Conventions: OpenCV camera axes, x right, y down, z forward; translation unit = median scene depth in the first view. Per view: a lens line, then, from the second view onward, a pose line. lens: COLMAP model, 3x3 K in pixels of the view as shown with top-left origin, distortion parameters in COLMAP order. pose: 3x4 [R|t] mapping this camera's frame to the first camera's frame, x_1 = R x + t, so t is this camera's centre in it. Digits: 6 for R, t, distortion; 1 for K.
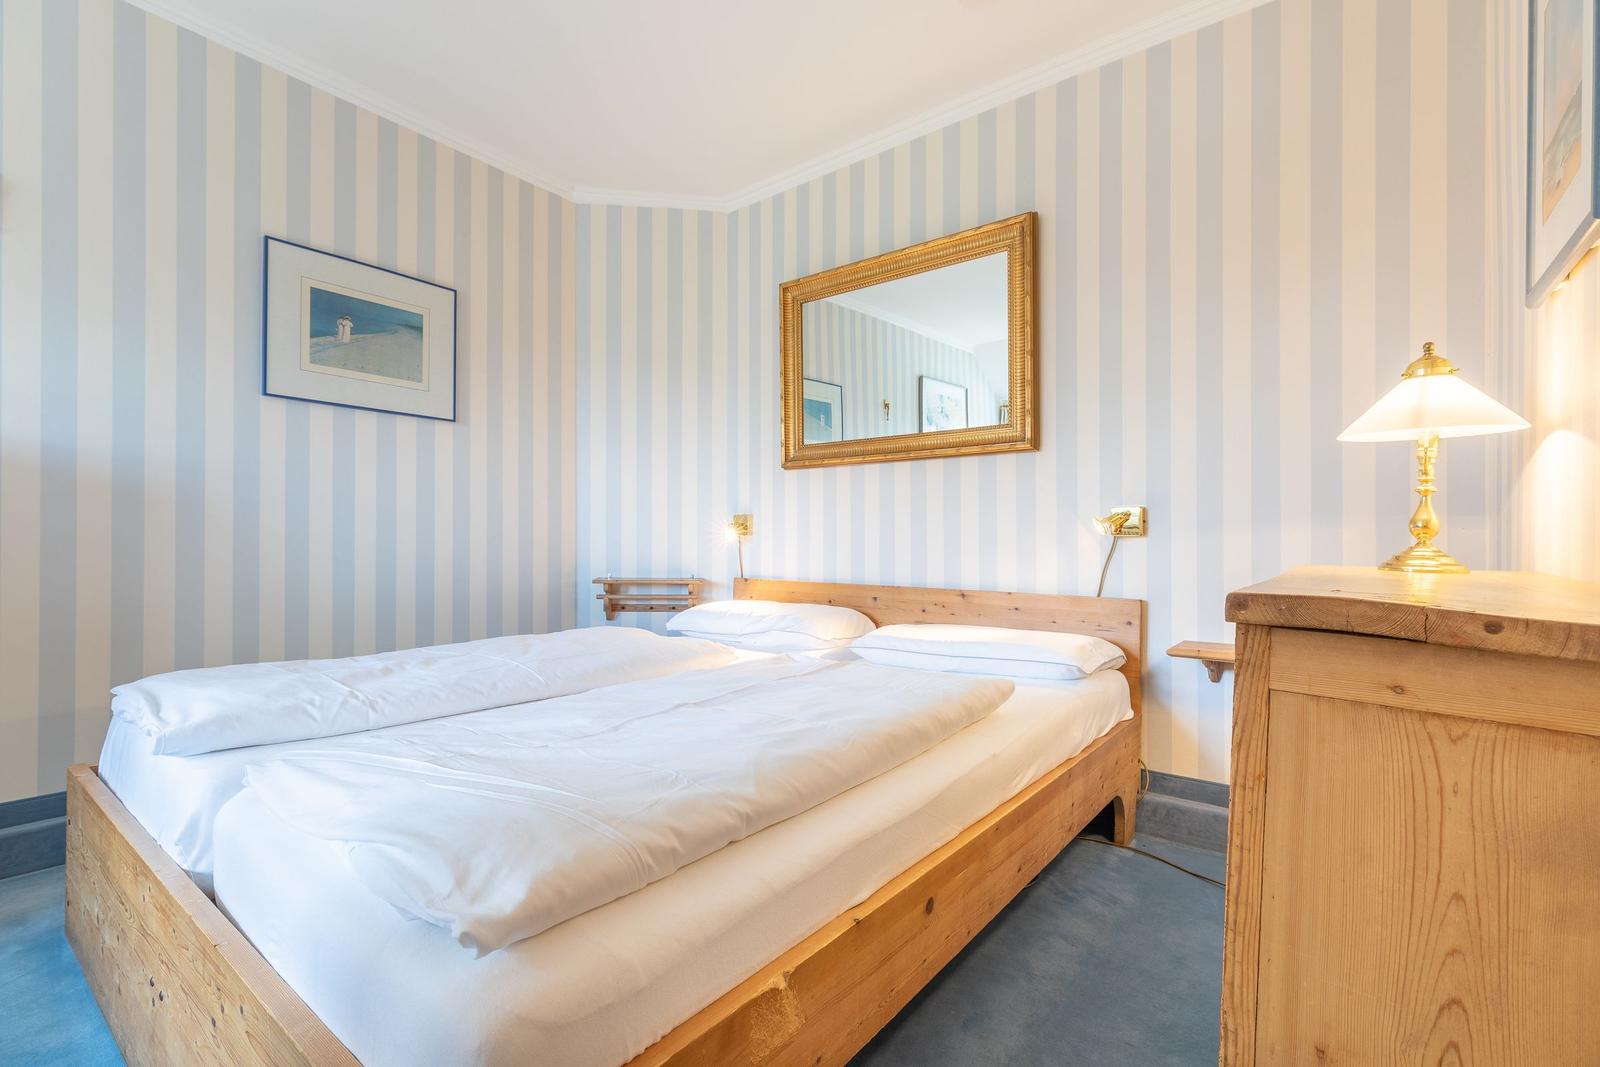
lens RADIAL K [[723.5, 0, 795.2], [0, 723.5, 540.7], [0, 0, 1]] dist [0.005380, 0.000073]
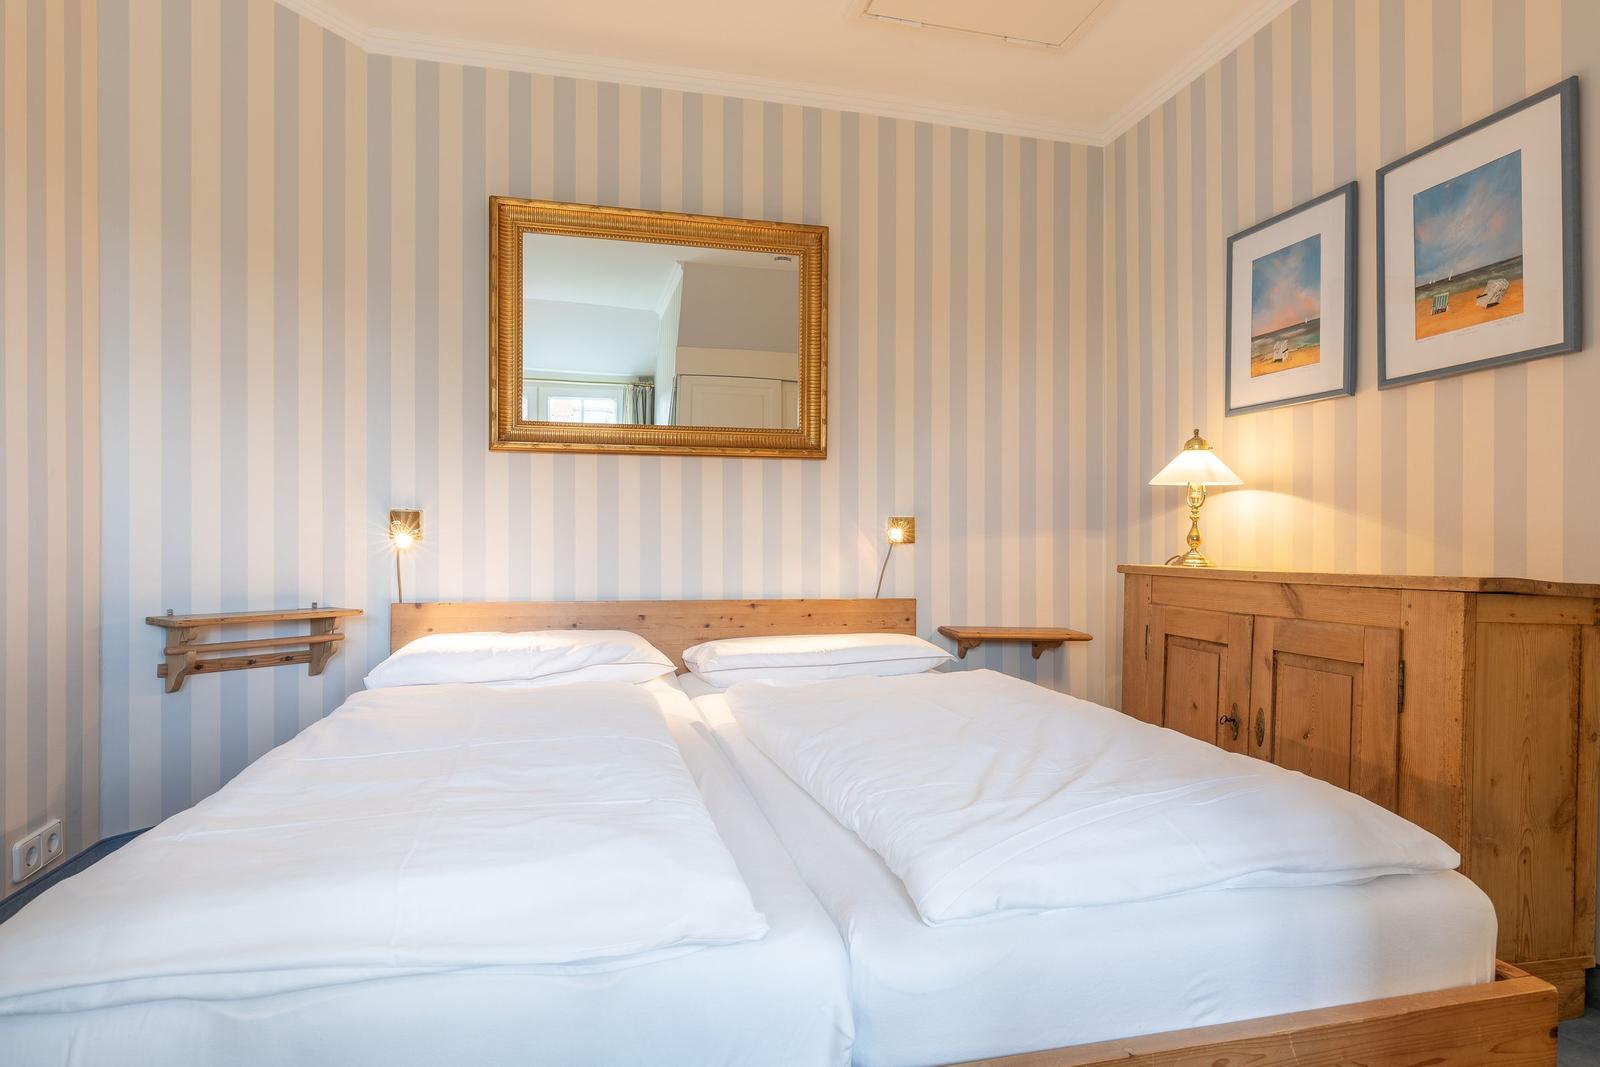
lens RADIAL K [[895.2, 0, 800.5], [0, 895.2, 539.8], [0, 0, 1]] dist [0.001502, 0.000436]
pose [[0.593110, 0.000665, 0.805122, -0.555019], [-0.000440, 1.000000, -0.000502, -0.007519], [-0.805122, -0.000056, 0.593110, 0.216142]]
